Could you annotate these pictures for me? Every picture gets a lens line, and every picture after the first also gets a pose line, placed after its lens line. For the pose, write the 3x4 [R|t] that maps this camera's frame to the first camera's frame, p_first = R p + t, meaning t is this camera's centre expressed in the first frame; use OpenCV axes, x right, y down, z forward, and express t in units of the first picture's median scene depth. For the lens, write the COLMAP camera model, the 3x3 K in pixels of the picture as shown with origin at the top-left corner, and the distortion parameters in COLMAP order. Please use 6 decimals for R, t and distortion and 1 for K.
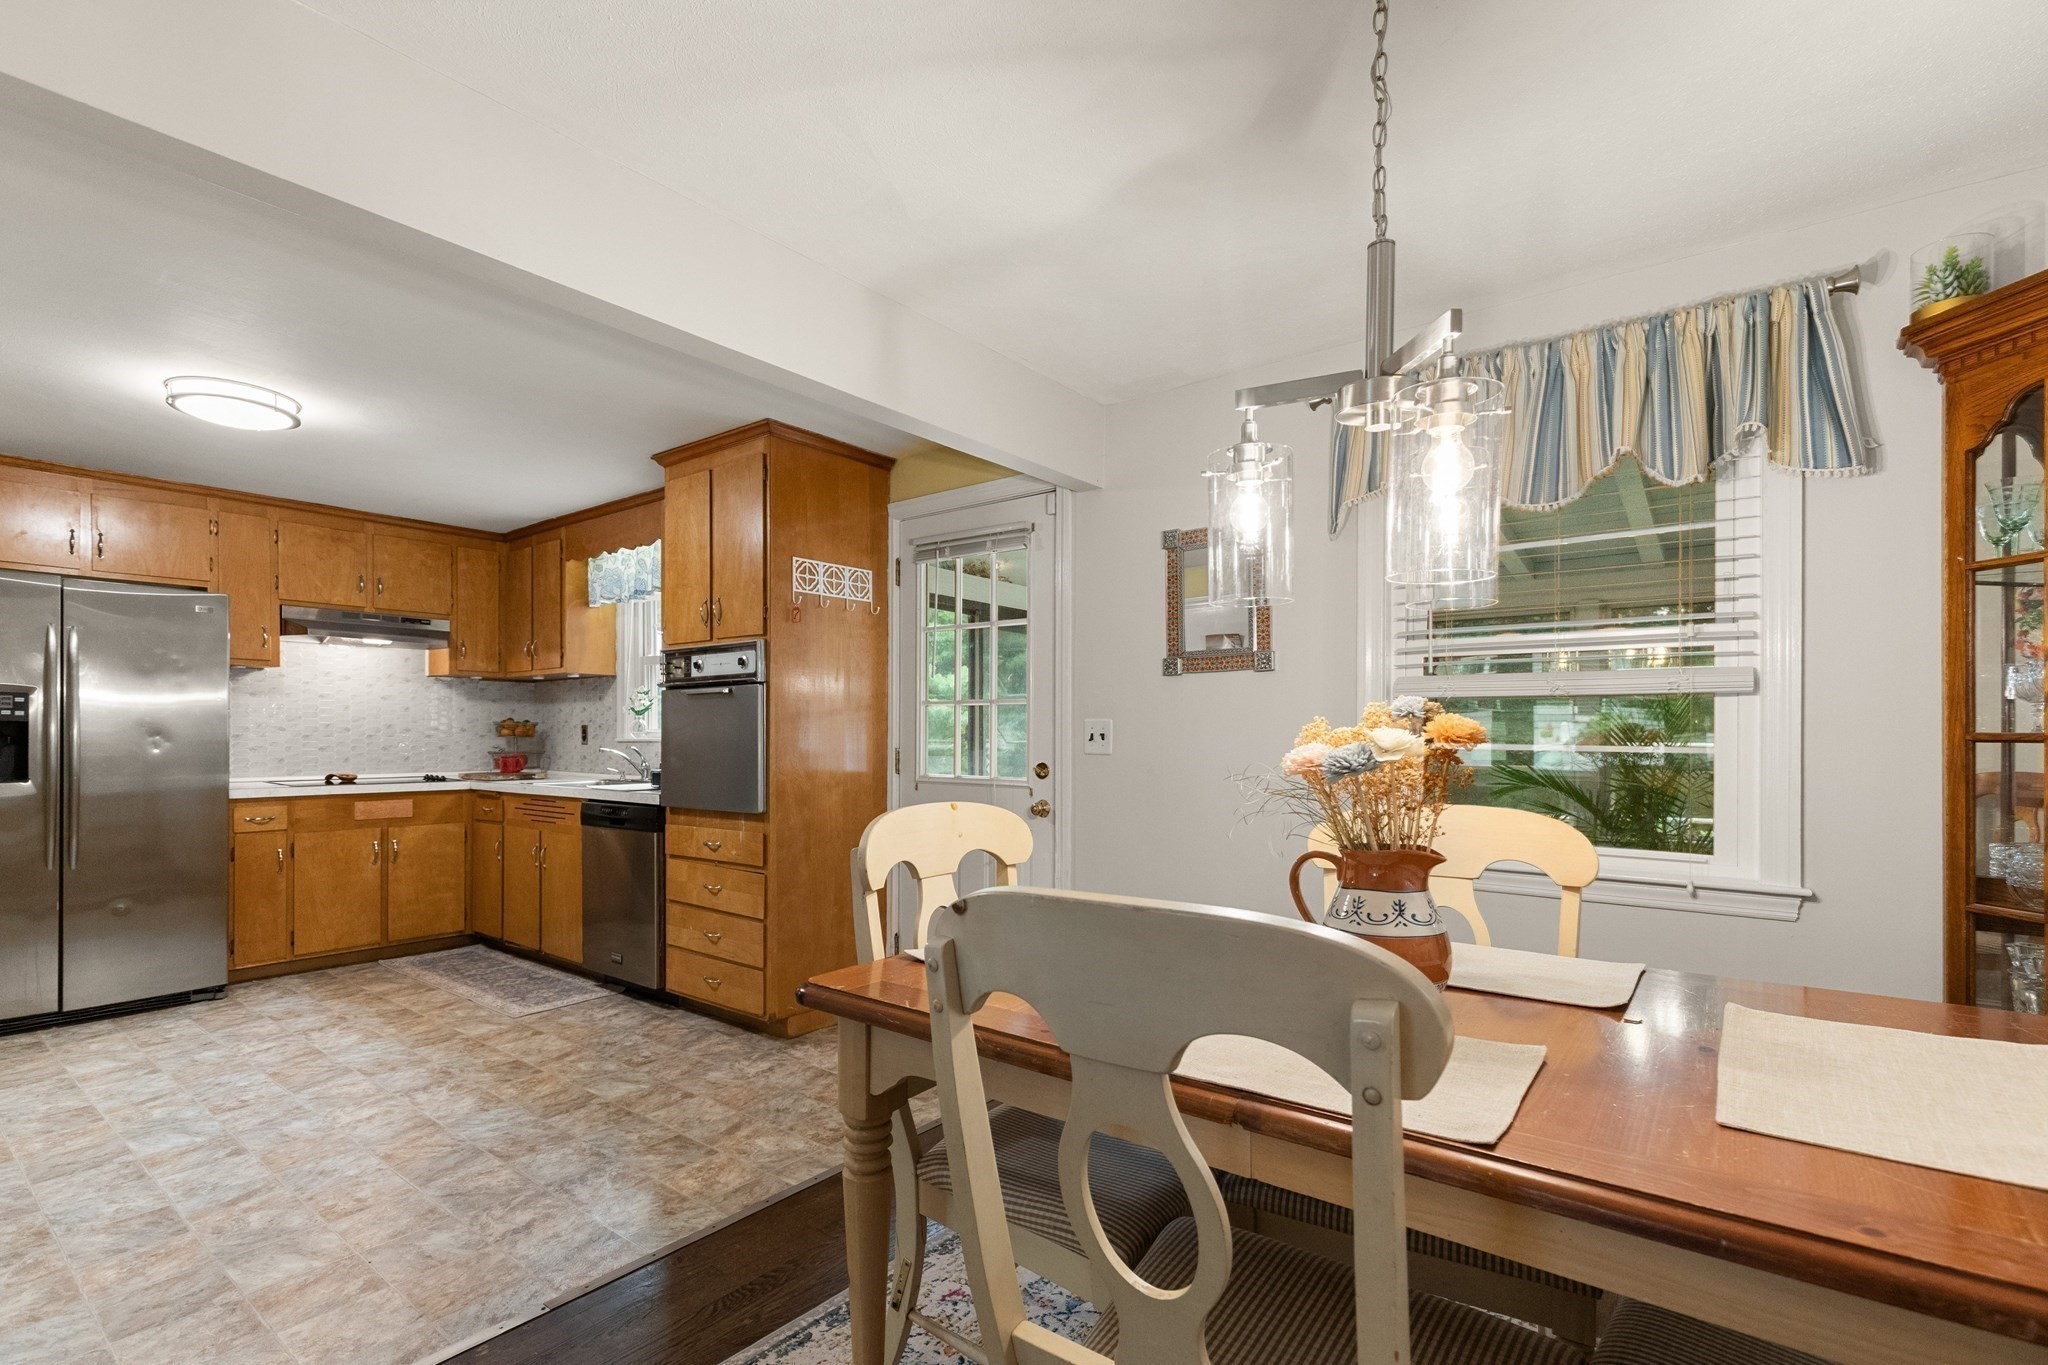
lens RADIAL K [[942.9, 0, 1012.9], [0, 942.9, 738.6], [0, 0, 1]] dist [0.000434, 0.001054]
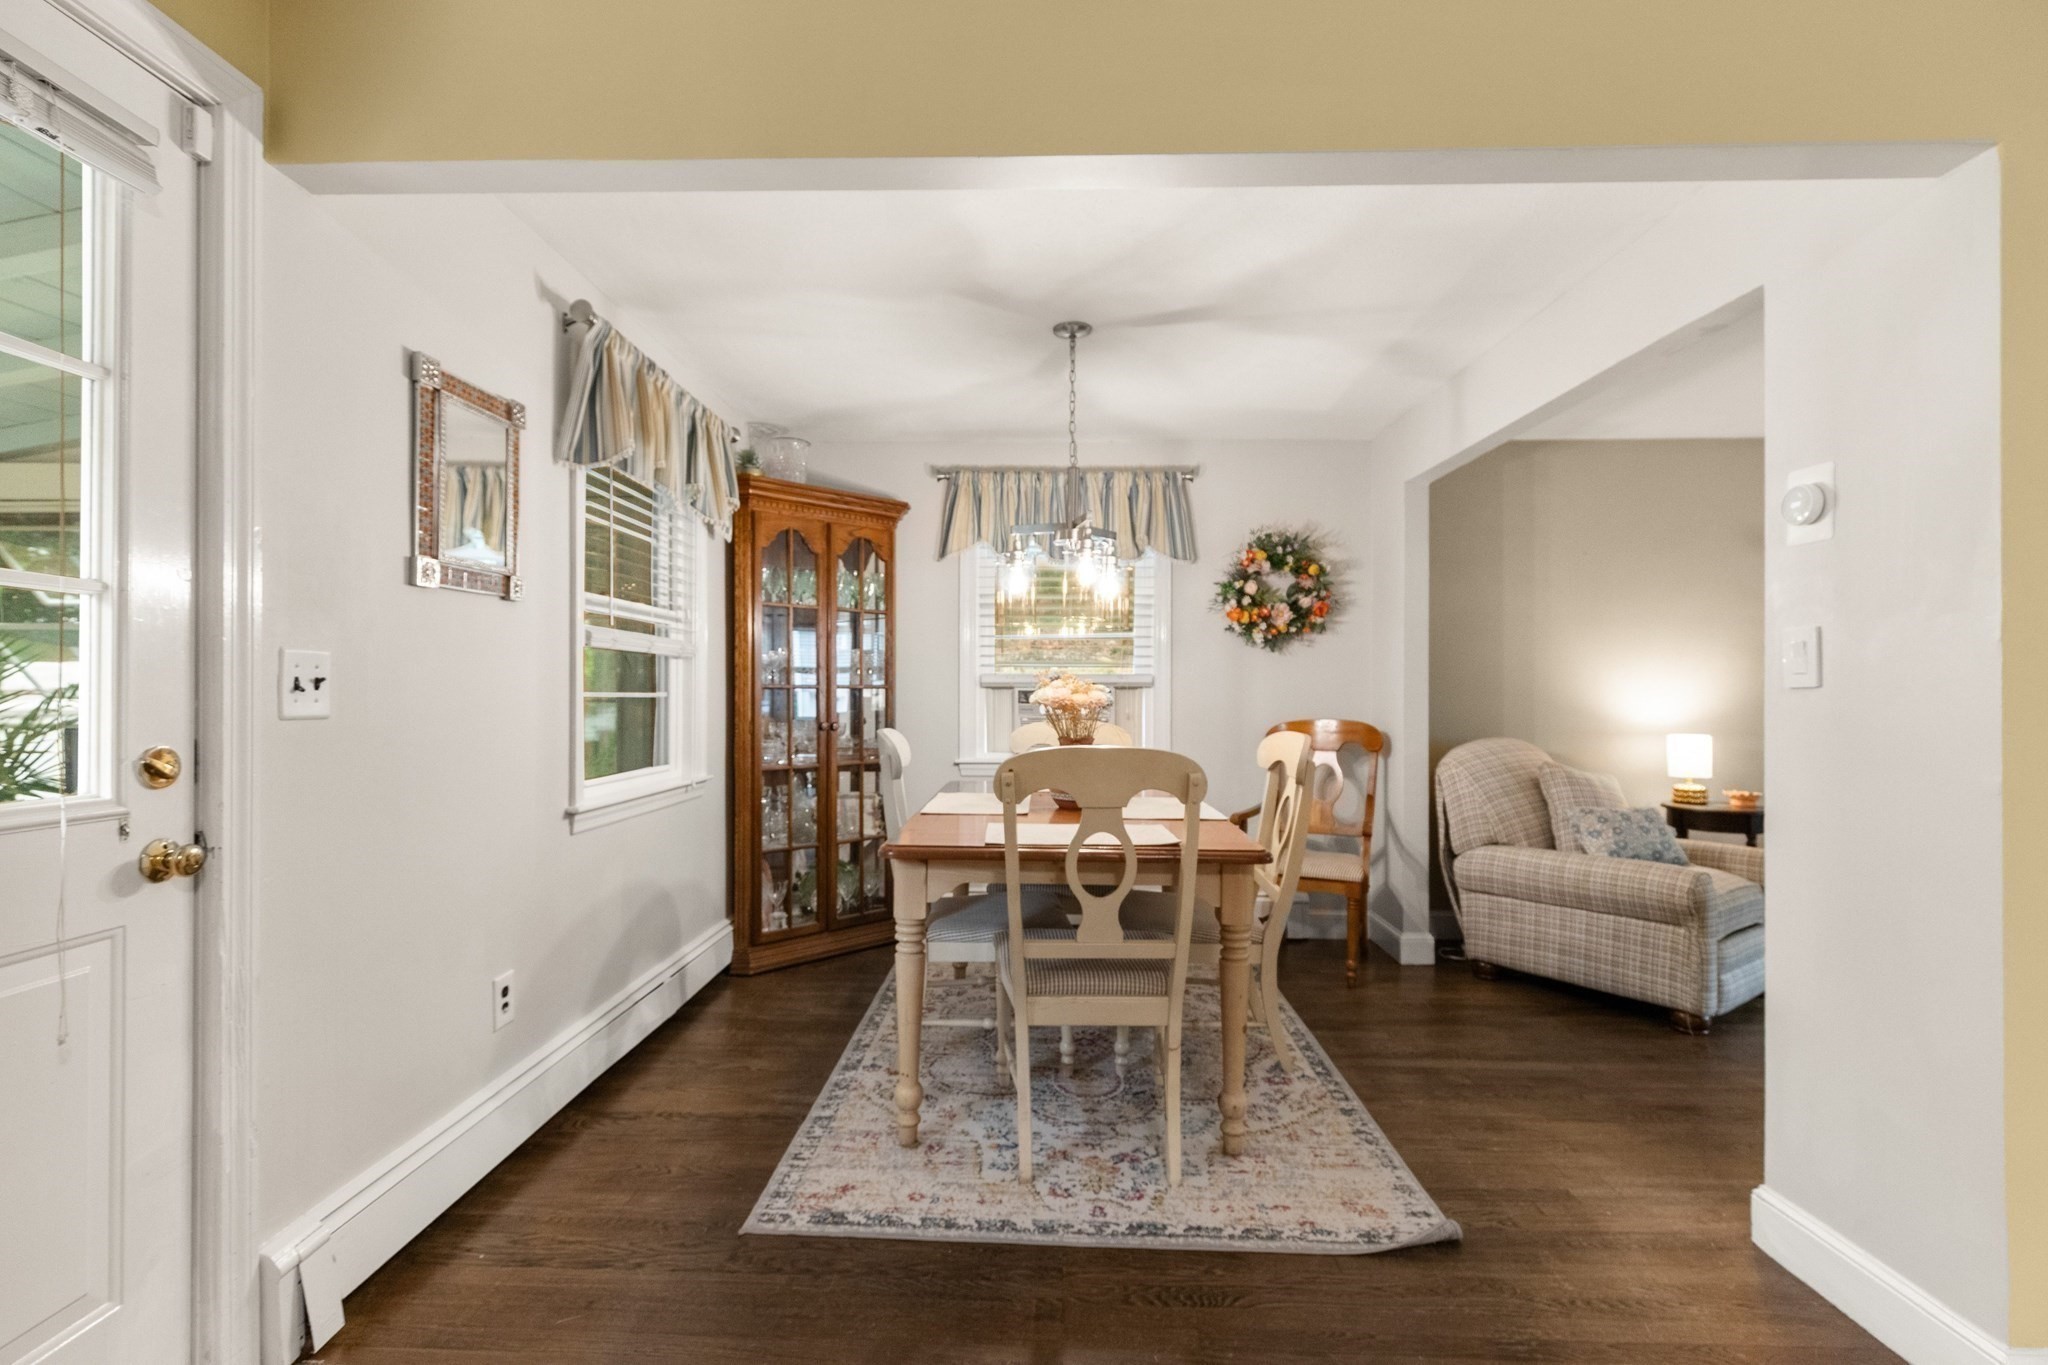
lens RADIAL K [[930.3, 0, 1018.4], [0, 930.3, 685.4], [0, 0, 1]] dist [0.001806, 0.000135]
pose [[-0.592894, -0.002704, 0.805276, -0.457714], [-0.005472, 0.999985, -0.000671, -0.002367], [-0.805262, -0.004804, -0.592900, 0.847882]]
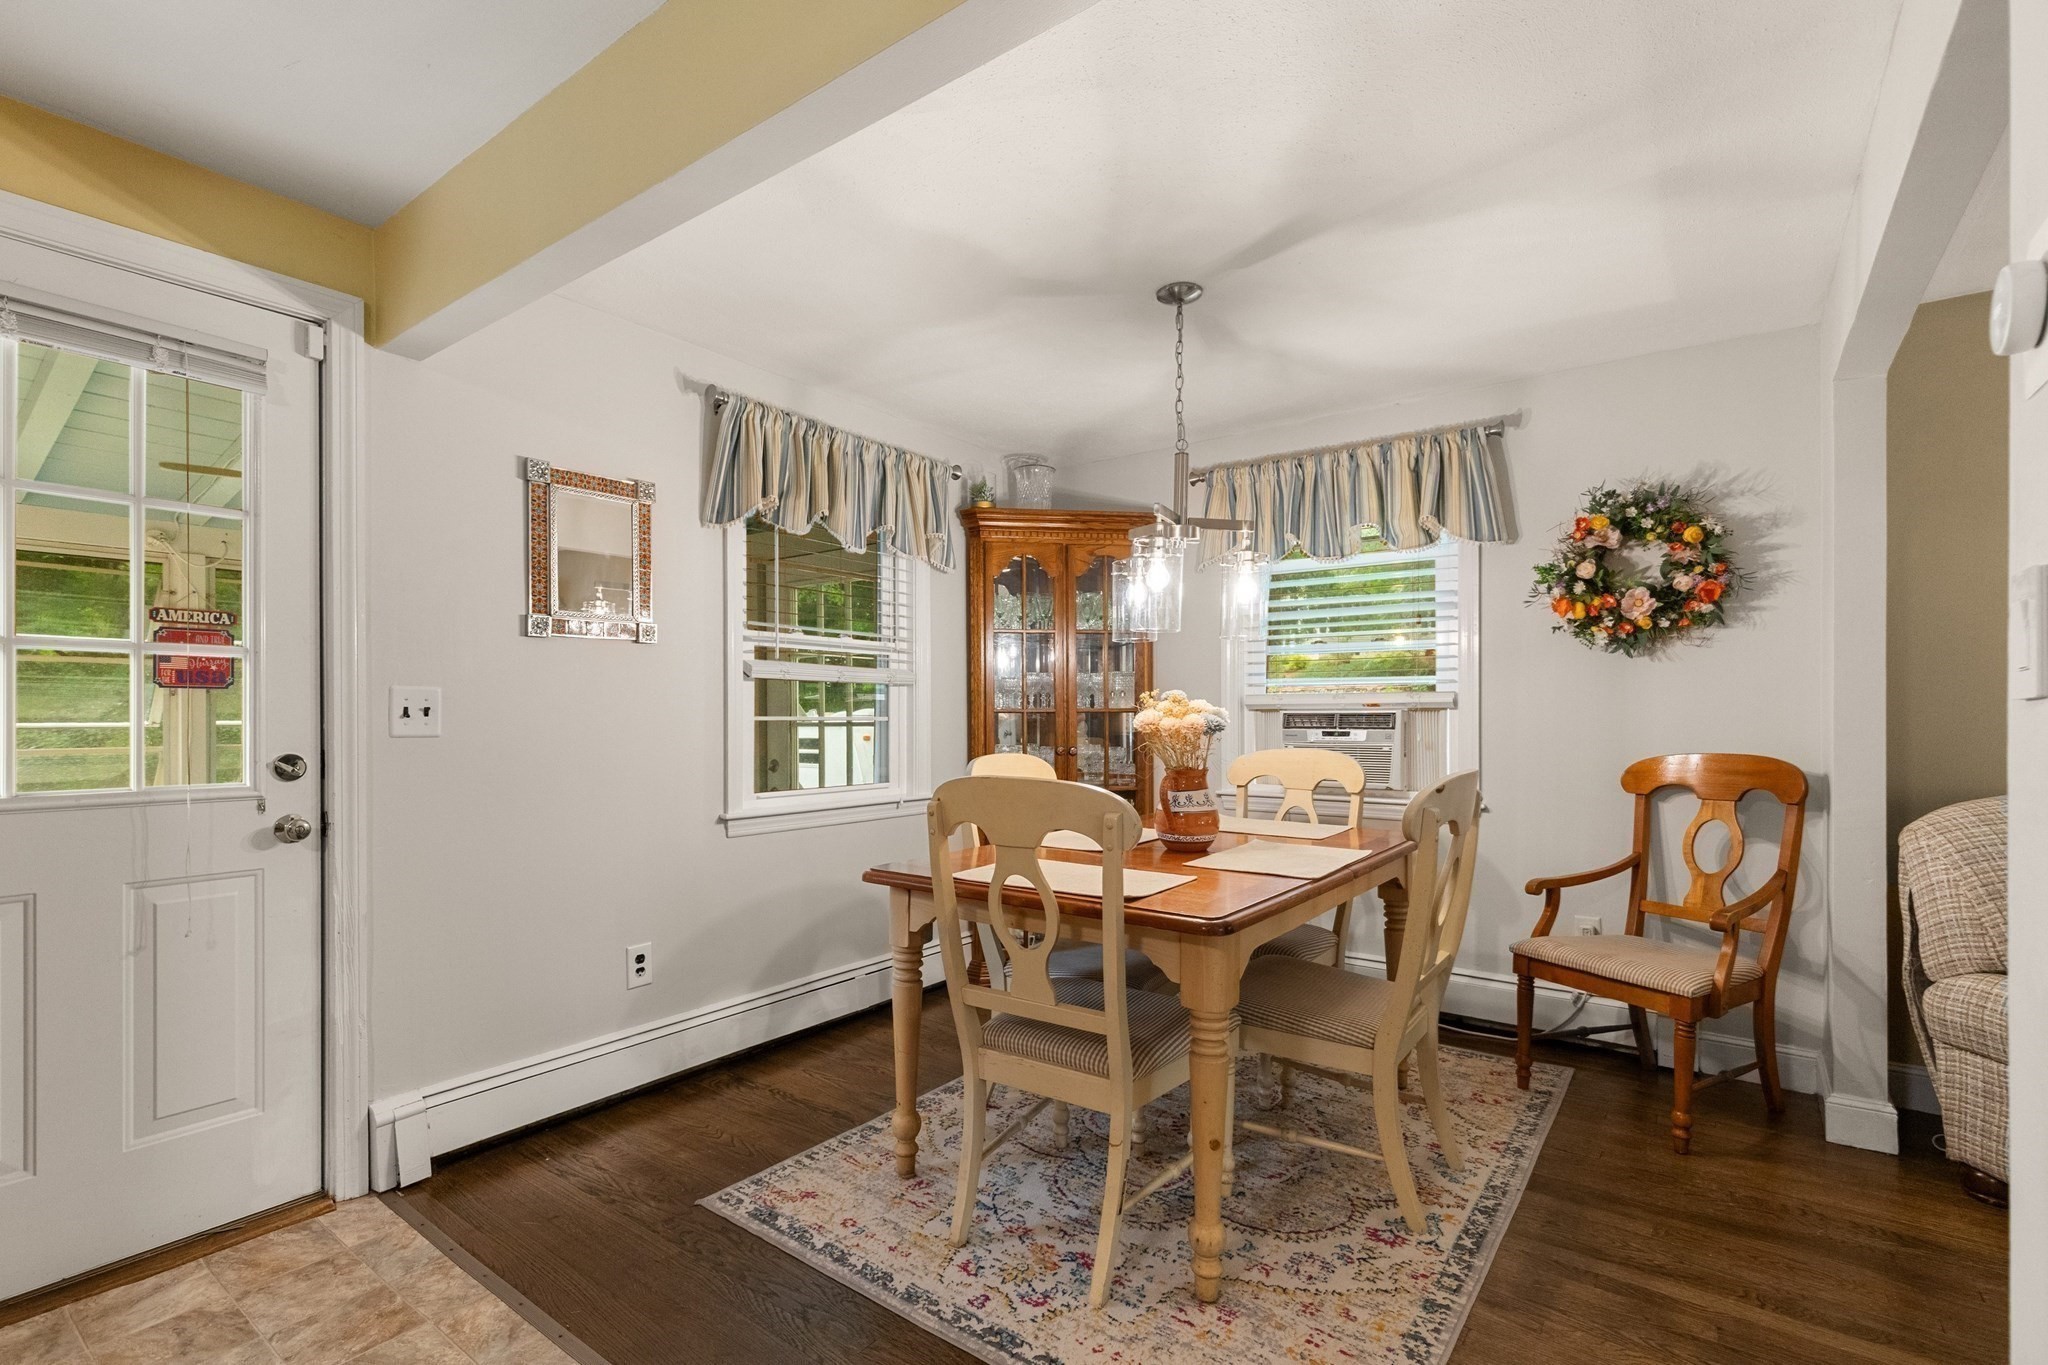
lens RADIAL K [[943.5, 0, 1005.4], [0, 943.5, 714.8], [0, 0, 1]] dist [0.004160, 0.000202]
pose [[-0.015640, -0.004933, 0.999866, -0.533988], [0.003536, 0.999981, 0.004989, -0.001408], [-0.999871, 0.003614, -0.015622, 0.489559]]
